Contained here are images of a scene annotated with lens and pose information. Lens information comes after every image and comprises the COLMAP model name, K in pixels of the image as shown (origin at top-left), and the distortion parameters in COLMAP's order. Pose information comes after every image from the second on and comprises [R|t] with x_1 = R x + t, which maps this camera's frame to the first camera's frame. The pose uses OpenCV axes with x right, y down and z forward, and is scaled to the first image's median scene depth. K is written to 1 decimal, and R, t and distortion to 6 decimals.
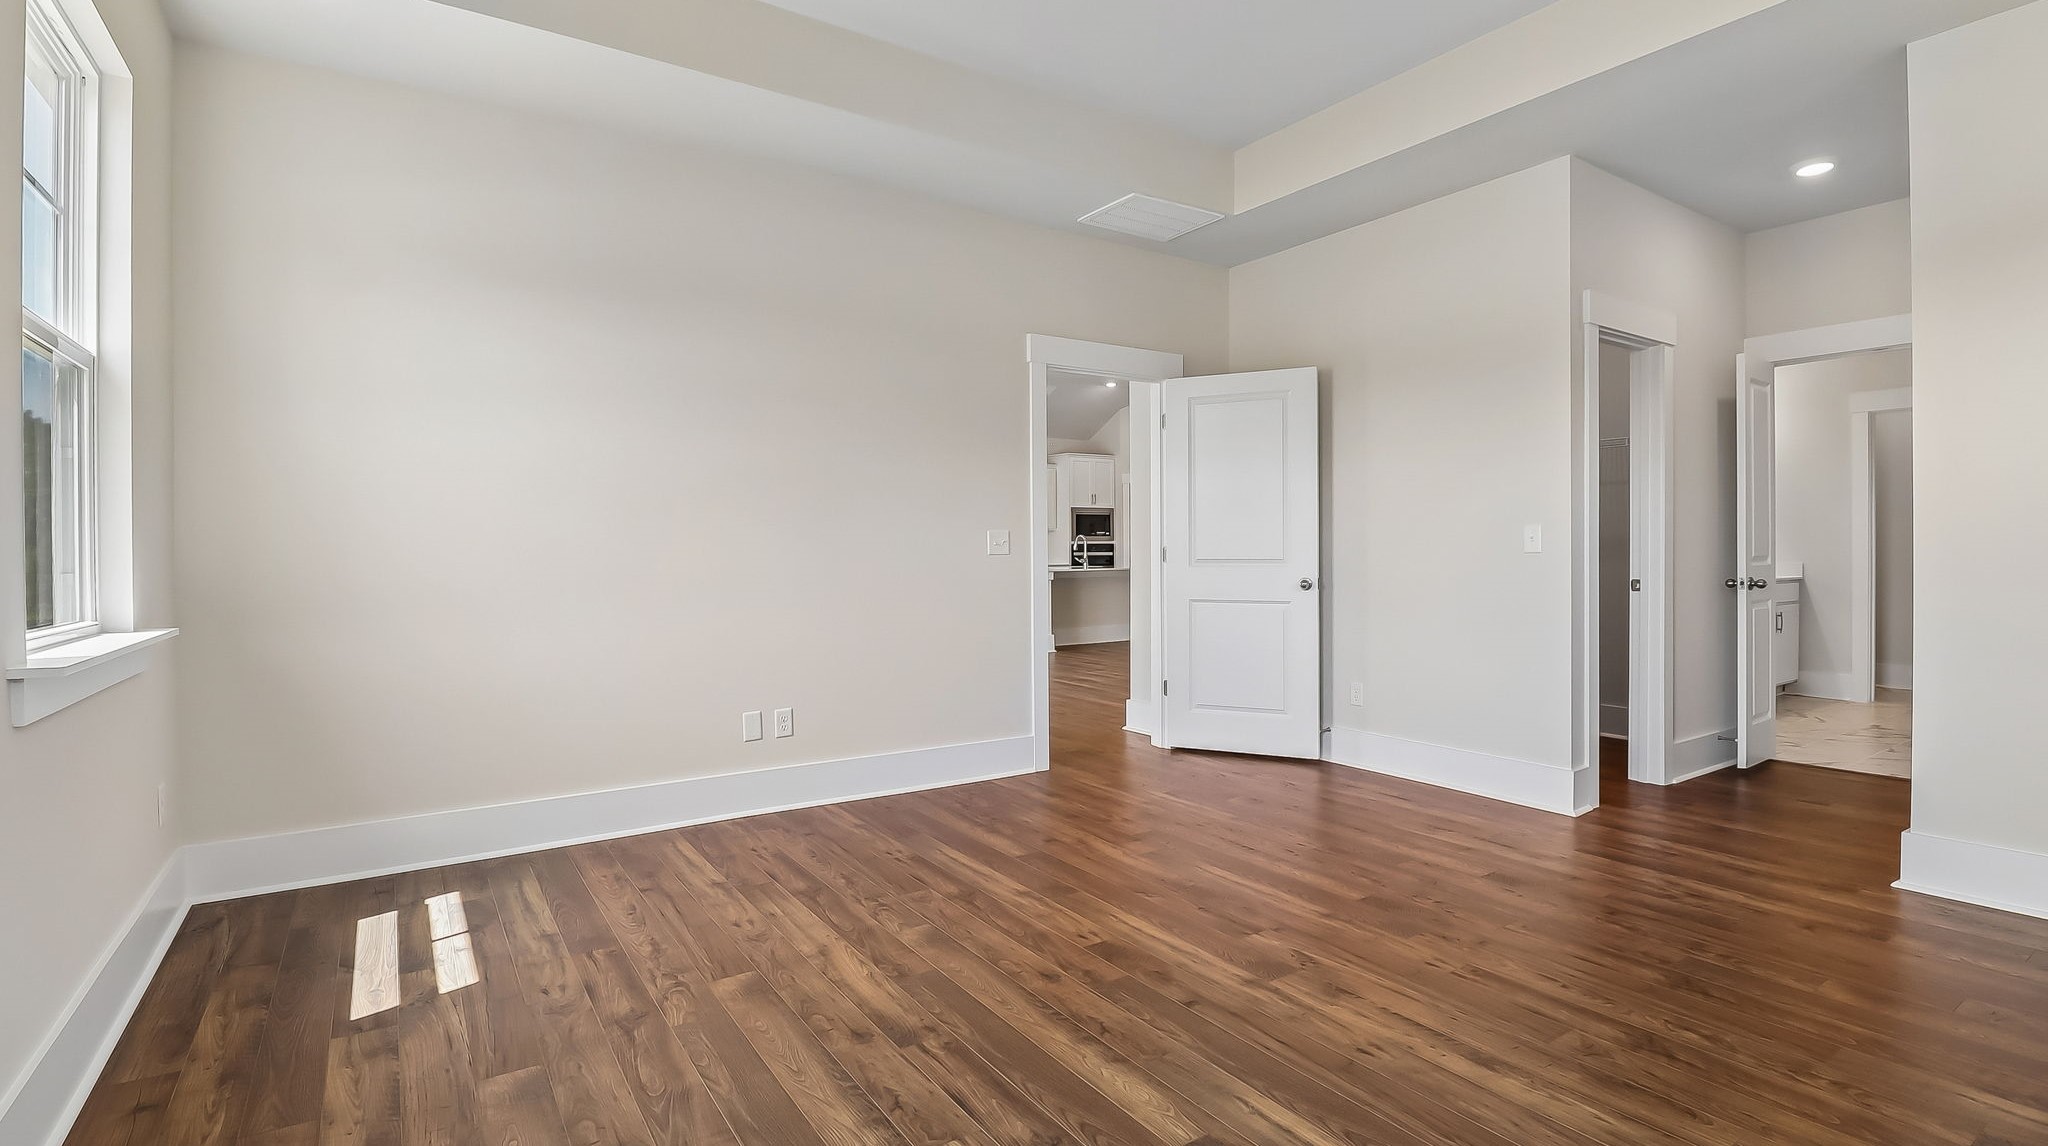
lens RADIAL K [[951.9, 0, 1024.8], [0, 951.9, 564.0], [0, 0, 1]] dist [-0.001444, -0.013018]
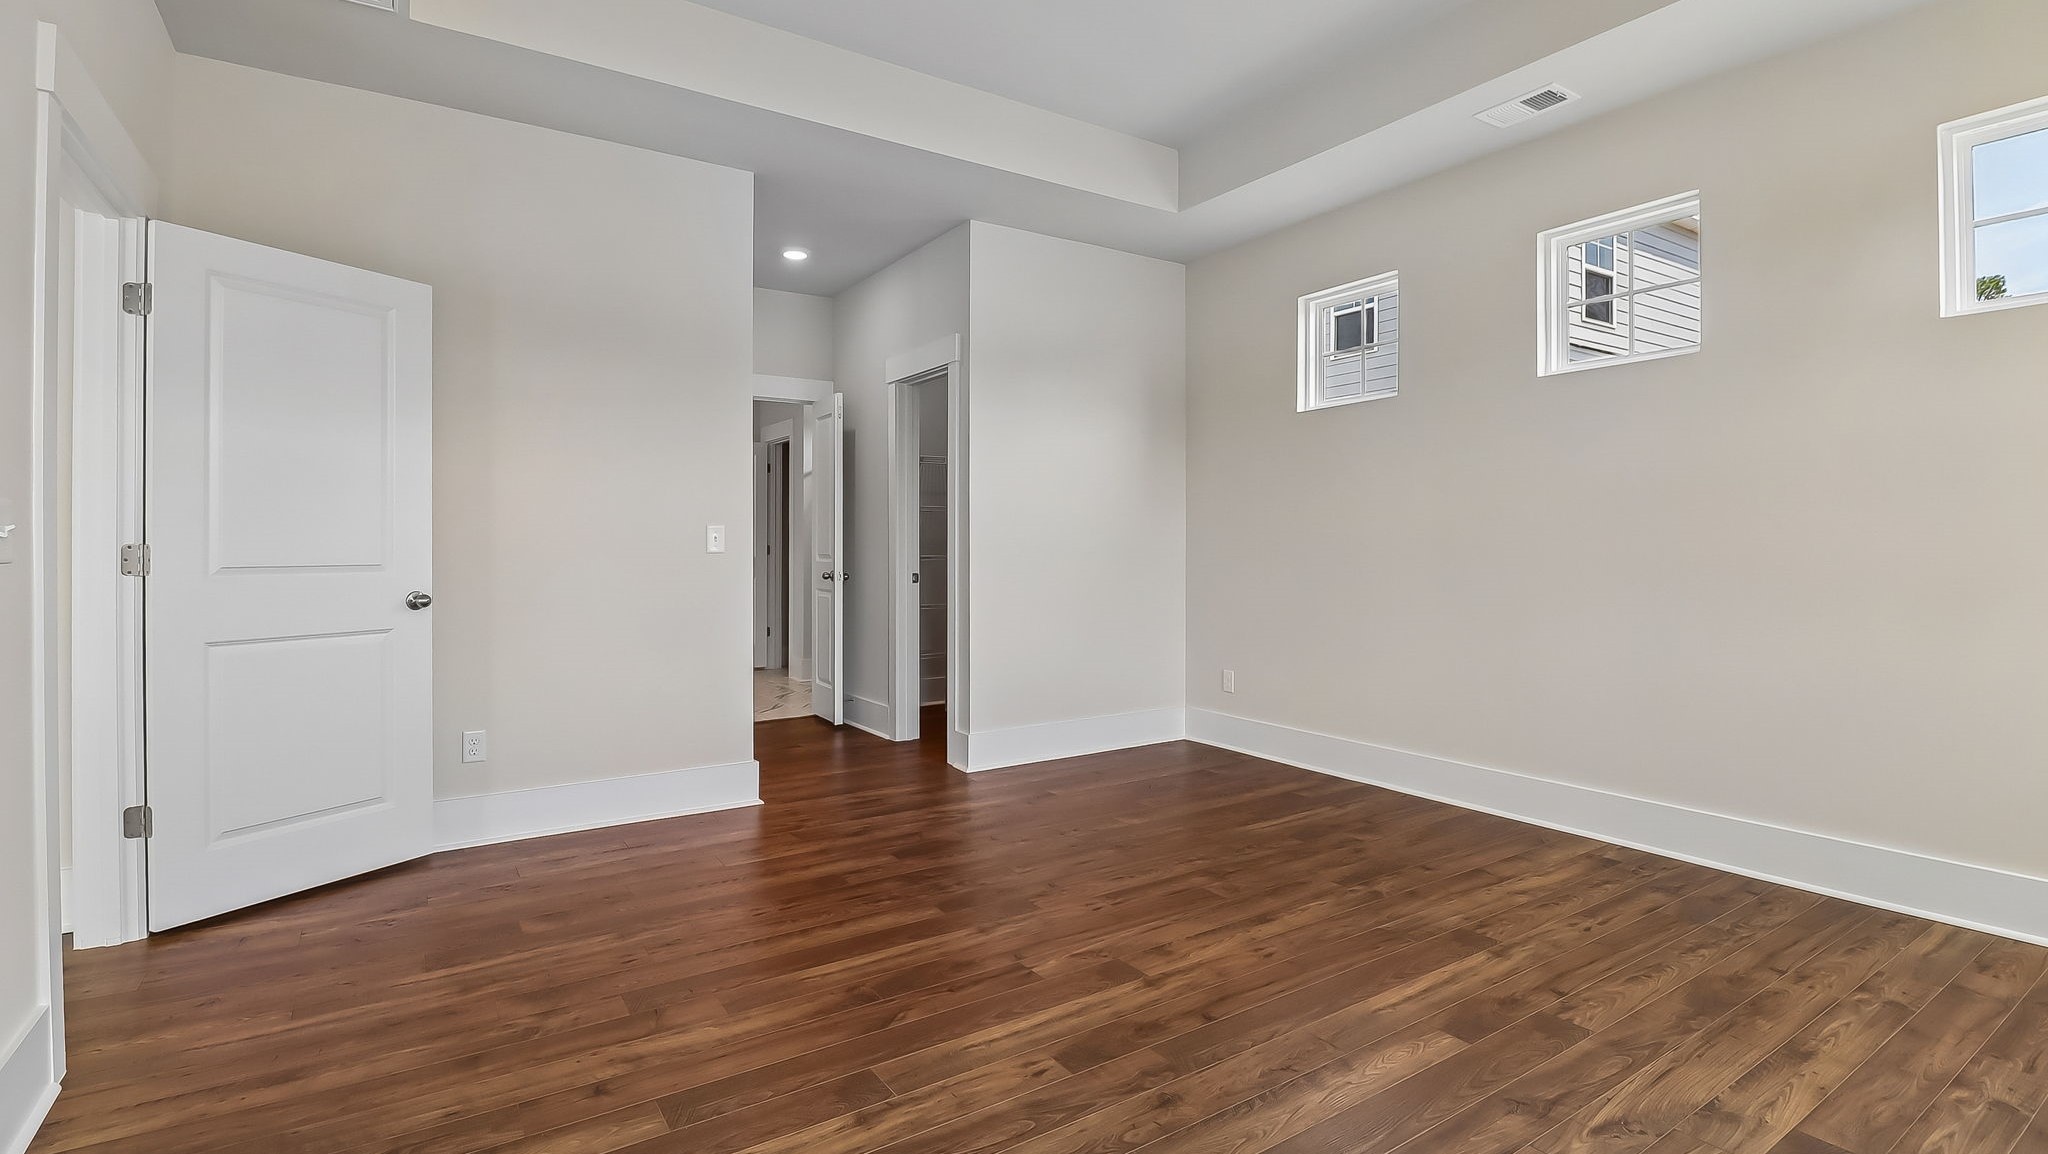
lens RADIAL K [[955.9, 0, 1027.3], [0, 955.9, 538.5], [0, 0, 1]] dist [0.001180, -0.013120]
pose [[0.004075, 0.012544, 0.999913, -0.781460], [0.018215, 0.999754, -0.012616, -0.013619], [-0.999826, 0.018265, 0.003845, 1.143465]]
